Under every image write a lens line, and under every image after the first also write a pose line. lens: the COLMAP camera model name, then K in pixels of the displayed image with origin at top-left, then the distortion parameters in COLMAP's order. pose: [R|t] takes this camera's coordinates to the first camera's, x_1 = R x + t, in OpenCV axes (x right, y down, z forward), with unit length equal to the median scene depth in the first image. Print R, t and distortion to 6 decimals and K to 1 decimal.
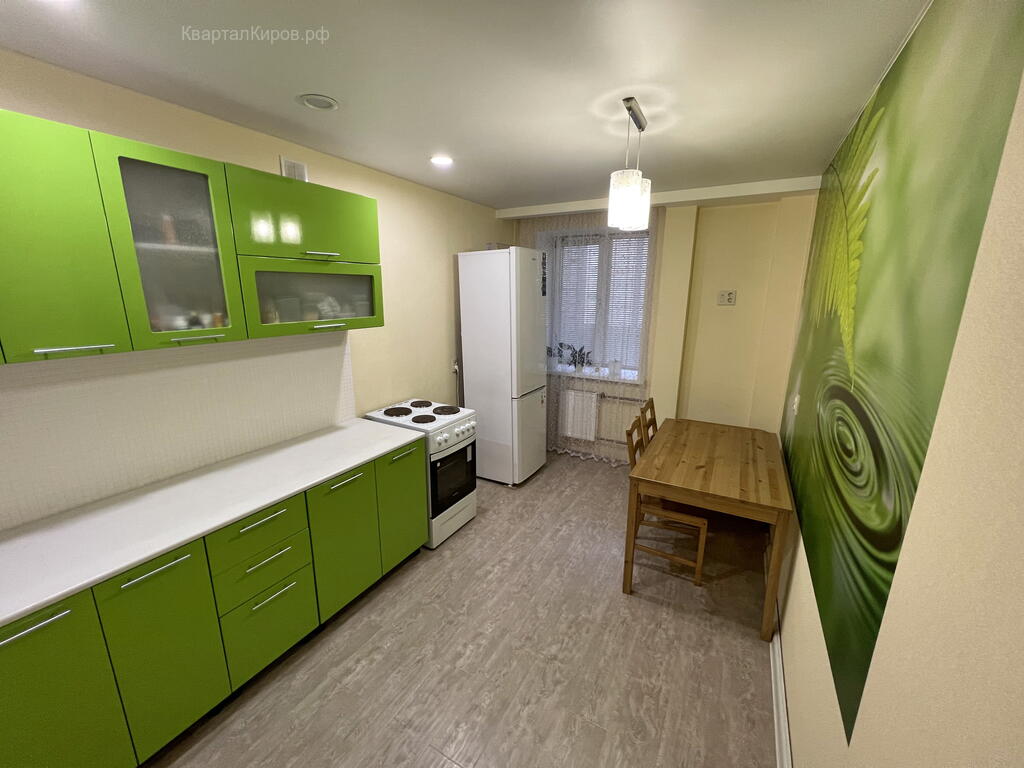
lens RADIAL K [[413.6, 0, 509.8], [0, 413.6, 383.9], [0, 0, 1]] dist [0.000673, -0.000033]
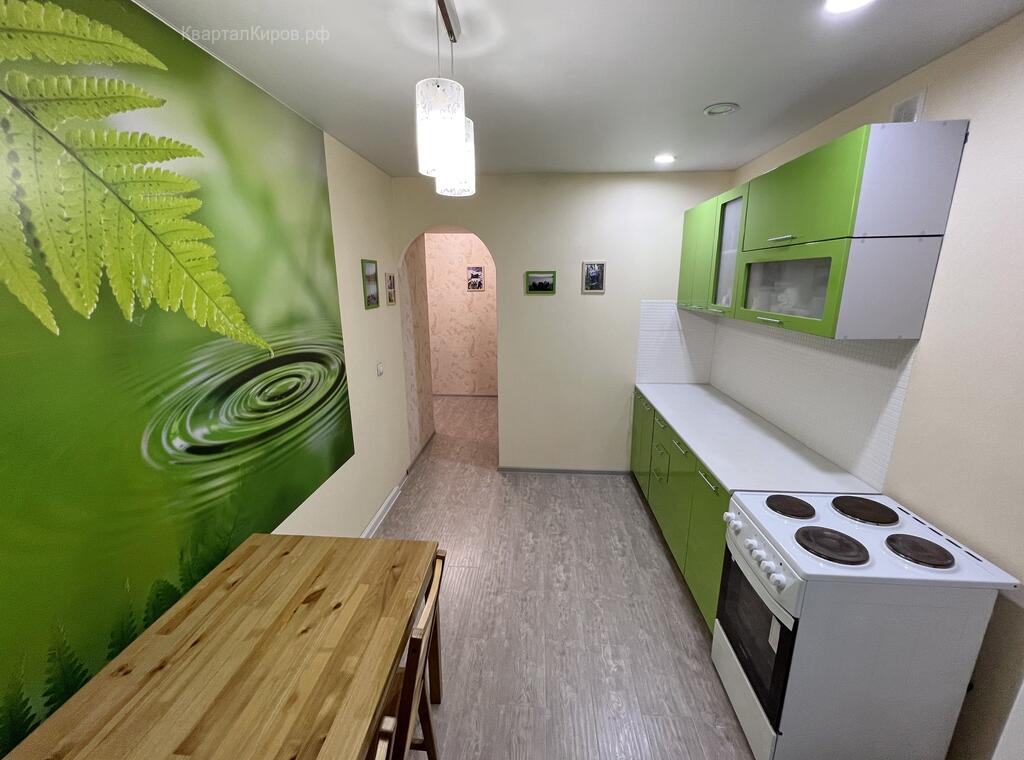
lens RADIAL K [[413.6, 0, 509.7], [0, 413.6, 379.0], [0, 0, 1]] dist [0.000673, -0.000033]
pose [[-0.901613, 0.098054, -0.421284, 0.462645], [-0.099661, 0.900669, 0.422921, -0.350559], [0.420907, 0.423297, -0.802283, 1.547518]]
